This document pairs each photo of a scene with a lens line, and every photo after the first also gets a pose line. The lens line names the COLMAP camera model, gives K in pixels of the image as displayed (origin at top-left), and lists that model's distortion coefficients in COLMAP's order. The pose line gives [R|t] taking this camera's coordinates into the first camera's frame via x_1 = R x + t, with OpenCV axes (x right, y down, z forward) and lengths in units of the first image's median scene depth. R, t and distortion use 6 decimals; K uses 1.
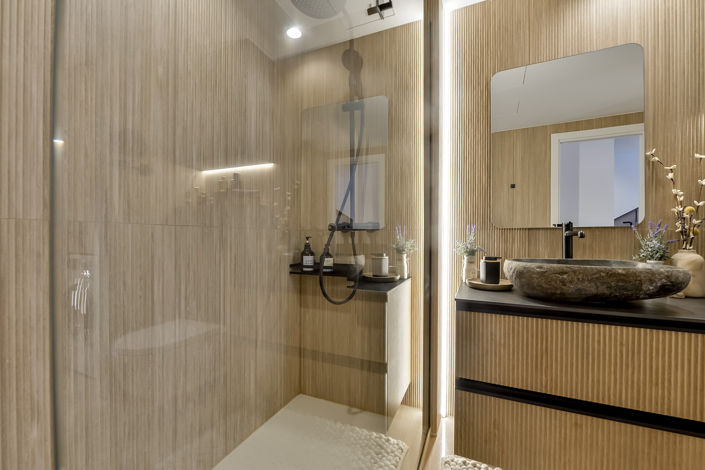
lens RADIAL K [[282.4, 0, 354.8], [0, 282.4, 237.9], [0, 0, 1]] dist [-0.007975, 0.000084]
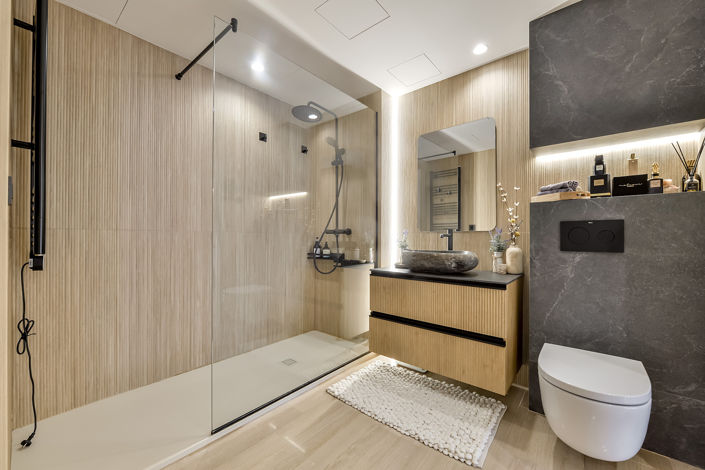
lens RADIAL K [[282.4, 0, 352.9], [0, 282.4, 237.7], [0, 0, 1]] dist [-0.007975, 0.000084]
pose [[0.958439, 0.001573, -0.285294, 0.650787], [-0.002785, 0.999989, -0.003845, 0.006097], [0.285284, 0.004479, 0.958432, -0.715740]]
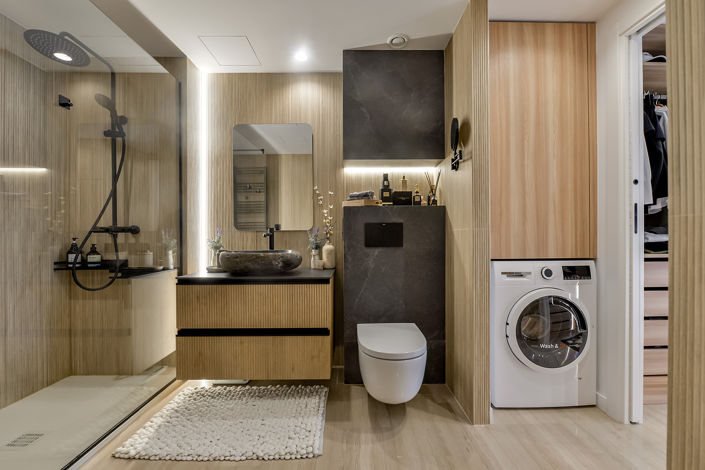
lens RADIAL K [[282.4, 0, 355.9], [0, 282.4, 238.3], [0, 0, 1]] dist [-0.007975, 0.000084]
pose [[0.910961, -0.007866, 0.412417, 0.506647], [0.007560, 0.999969, 0.002372, 0.006054], [-0.412423, 0.000957, 0.910992, -0.647842]]
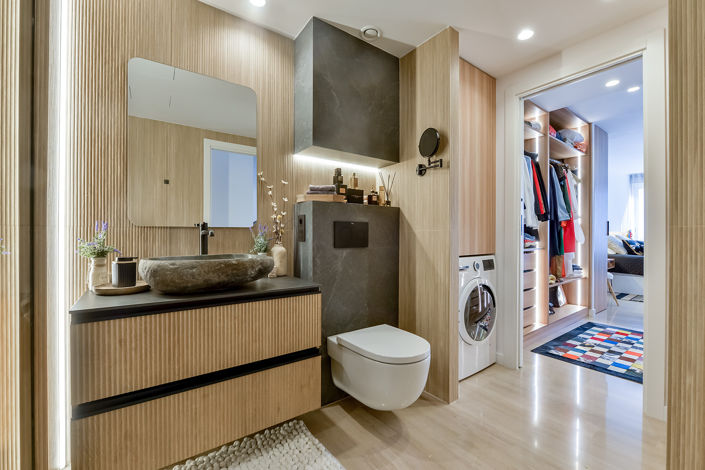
lens RADIAL K [[297.7, 0, 355.2], [0, 297.7, 237.7], [0, 0, 1]] dist [-0.010502, -0.001050]
pose [[0.497771, -0.005717, 0.867290, 0.024848], [0.001739, 0.999983, 0.005594, -0.000193], [-0.867307, -0.001277, 0.497773, -0.114065]]
